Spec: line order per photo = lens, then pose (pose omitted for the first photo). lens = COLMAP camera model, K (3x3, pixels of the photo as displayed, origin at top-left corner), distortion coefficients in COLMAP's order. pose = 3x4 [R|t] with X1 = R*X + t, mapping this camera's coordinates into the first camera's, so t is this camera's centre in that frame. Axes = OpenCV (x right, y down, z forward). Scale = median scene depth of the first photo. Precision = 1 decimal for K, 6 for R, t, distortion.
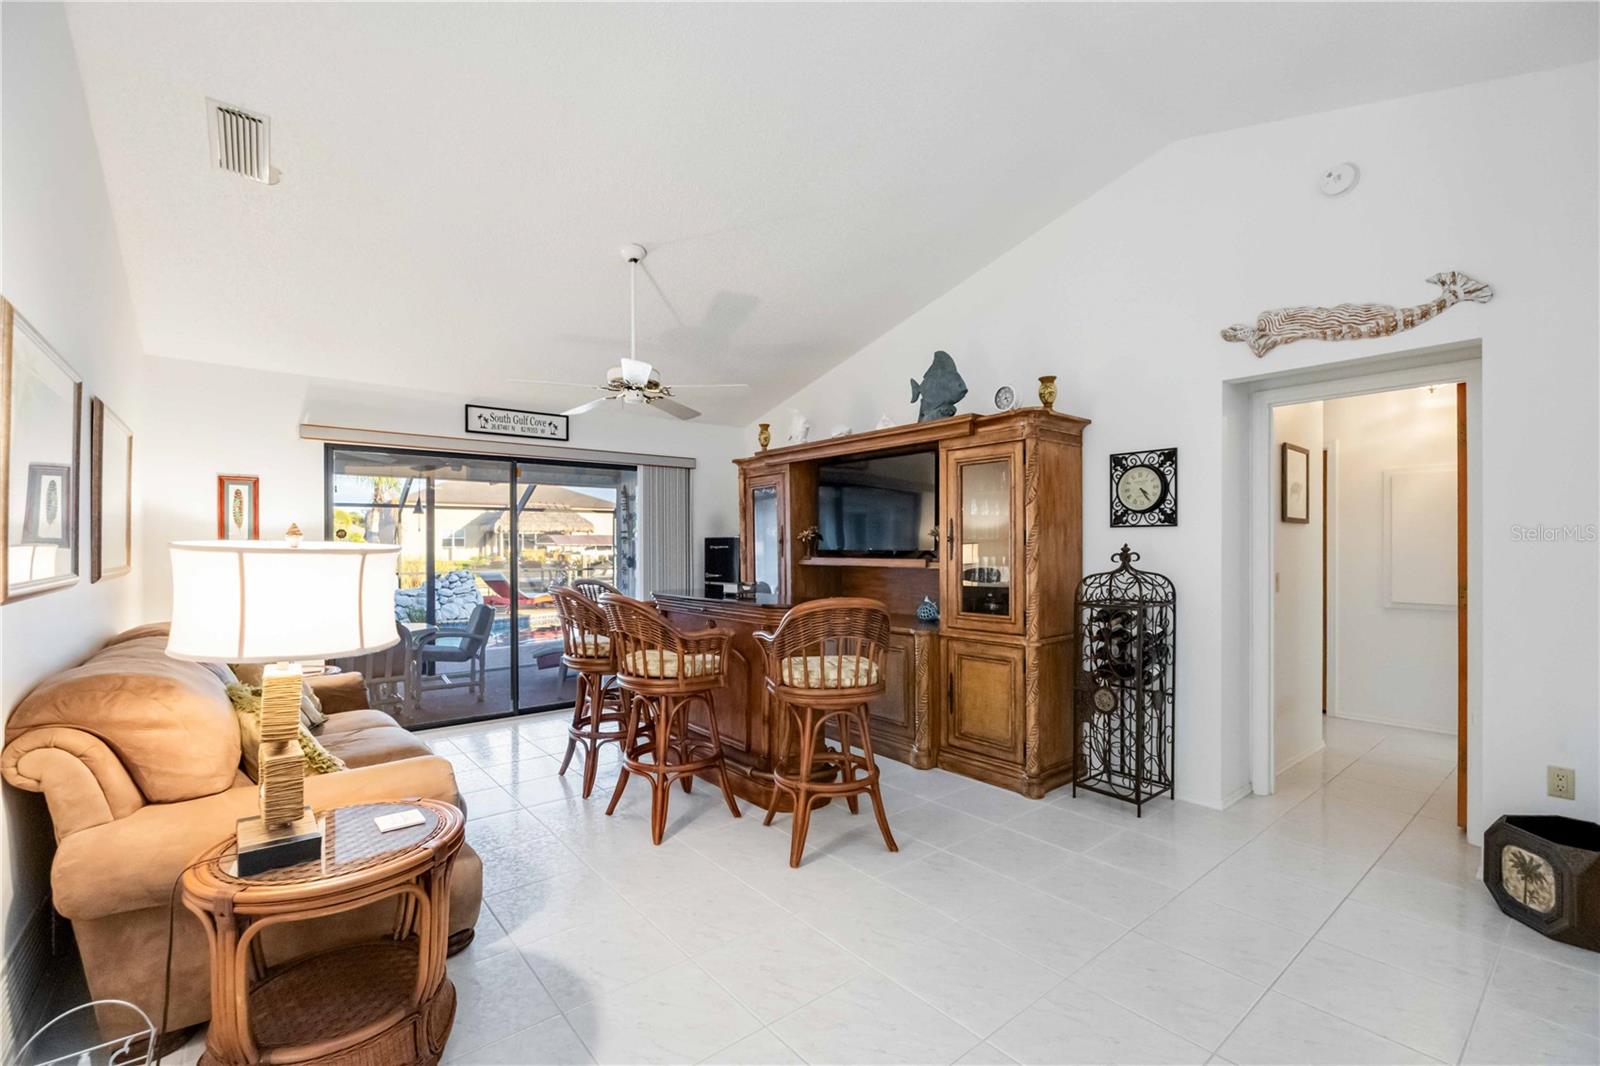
lens RADIAL K [[694.3, 0, 805.0], [0, 694.3, 547.5], [0, 0, 1]] dist [0.000293, -0.000036]
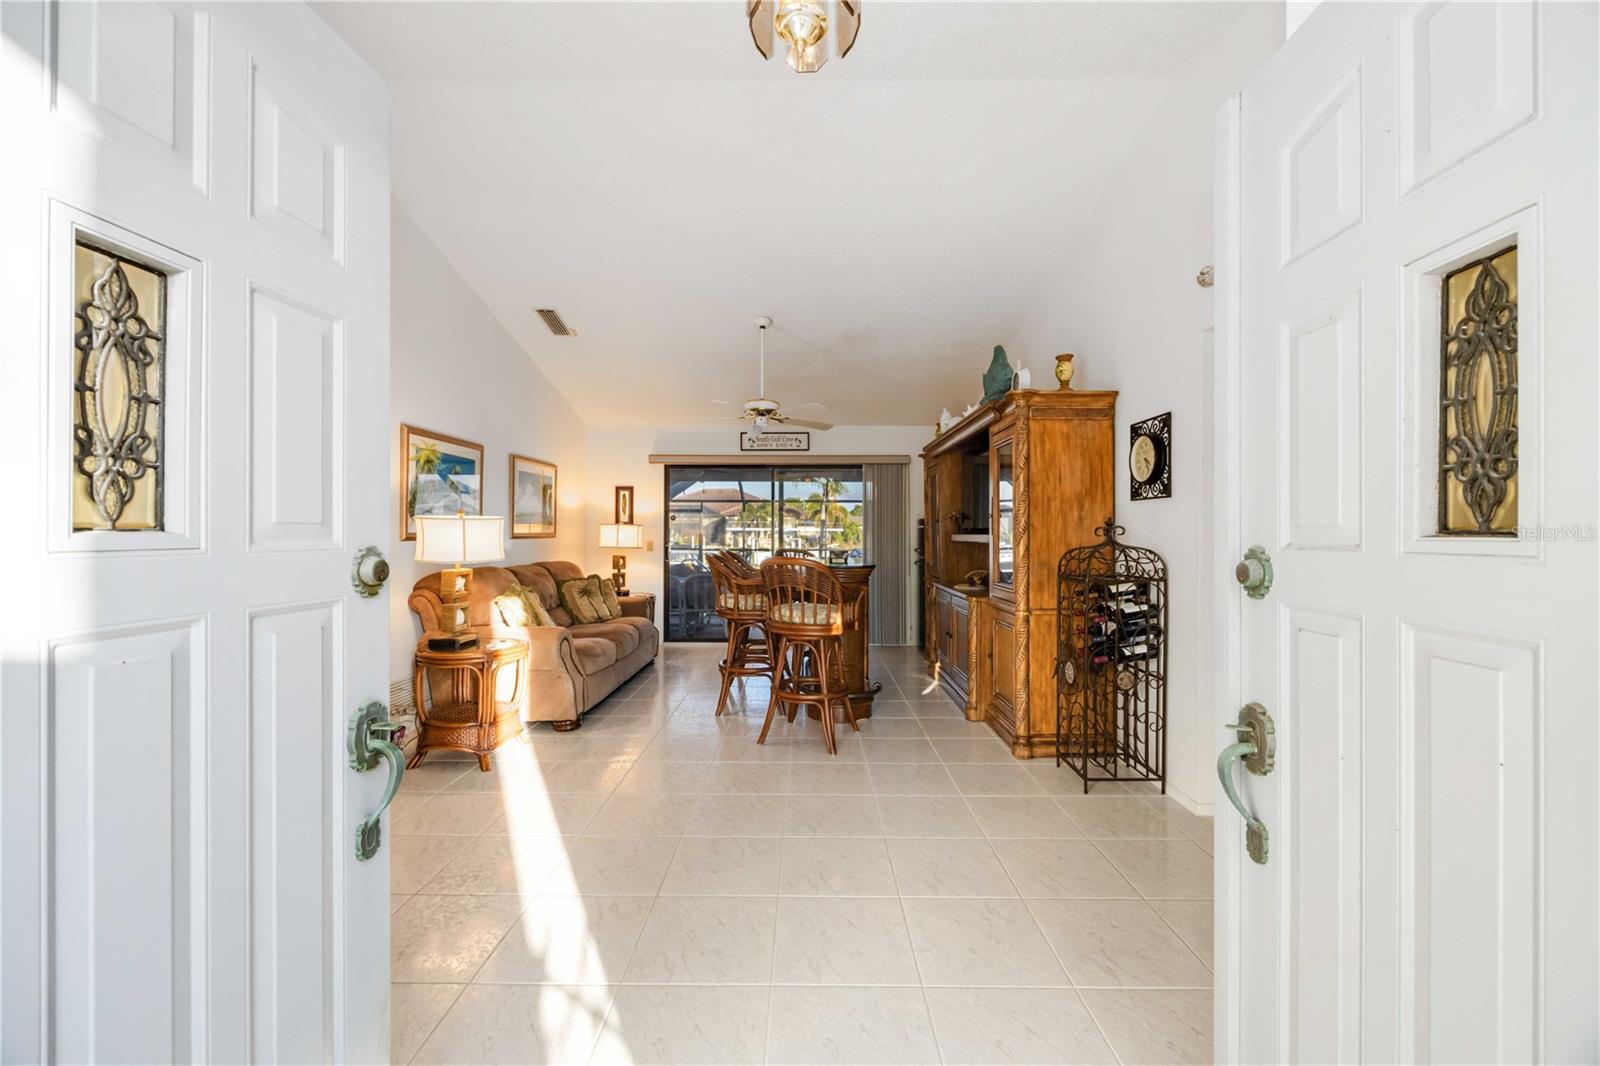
lens RADIAL K [[618.9, 0, 800.0], [0, 618.9, 533.0], [0, 0, 1]] dist [-0.011554, 0.000352]
pose [[0.767081, 0.005331, -0.641529, 0.582047], [-0.008367, 0.999964, -0.001696, 0.018766], [0.641496, 0.006669, 0.767097, 0.052429]]
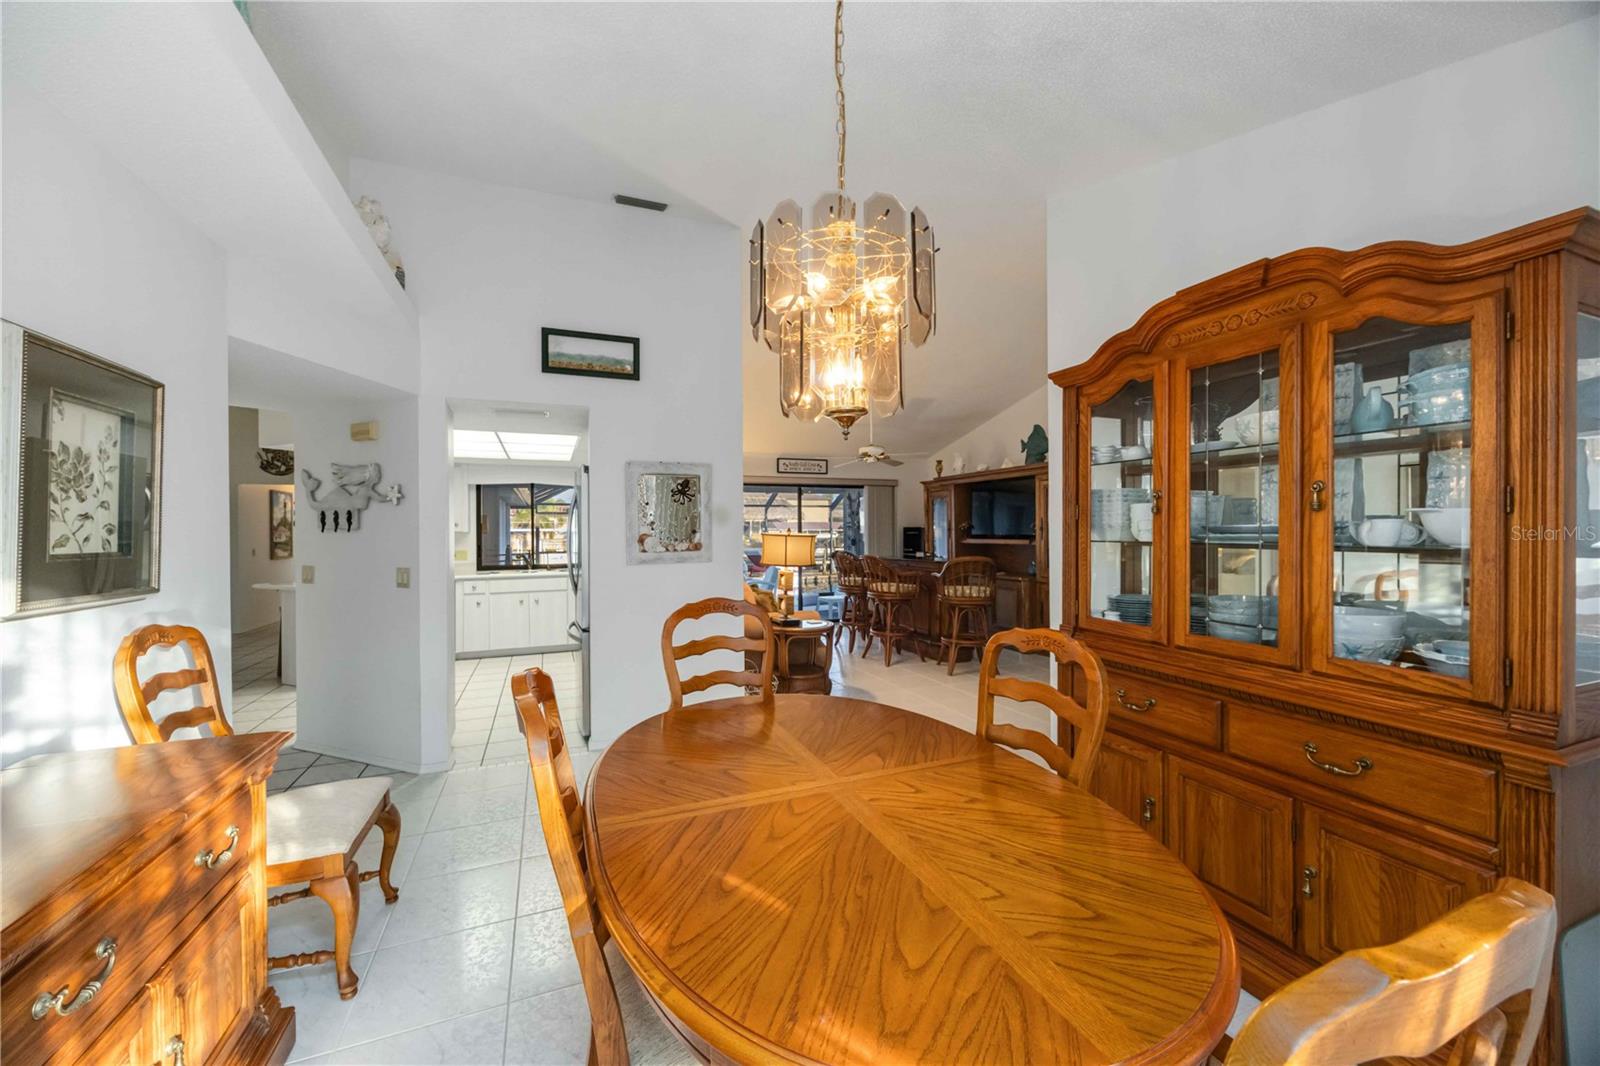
lens RADIAL K [[618.9, 0, 800.0], [0, 618.9, 533.0], [0, 0, 1]] dist [-0.011554, 0.000352]
pose [[0.957711, -0.001772, -0.287725, 0.066601], [0.002428, 0.999995, 0.001921, -0.005354], [0.287720, -0.002538, 0.957711, -0.723083]]
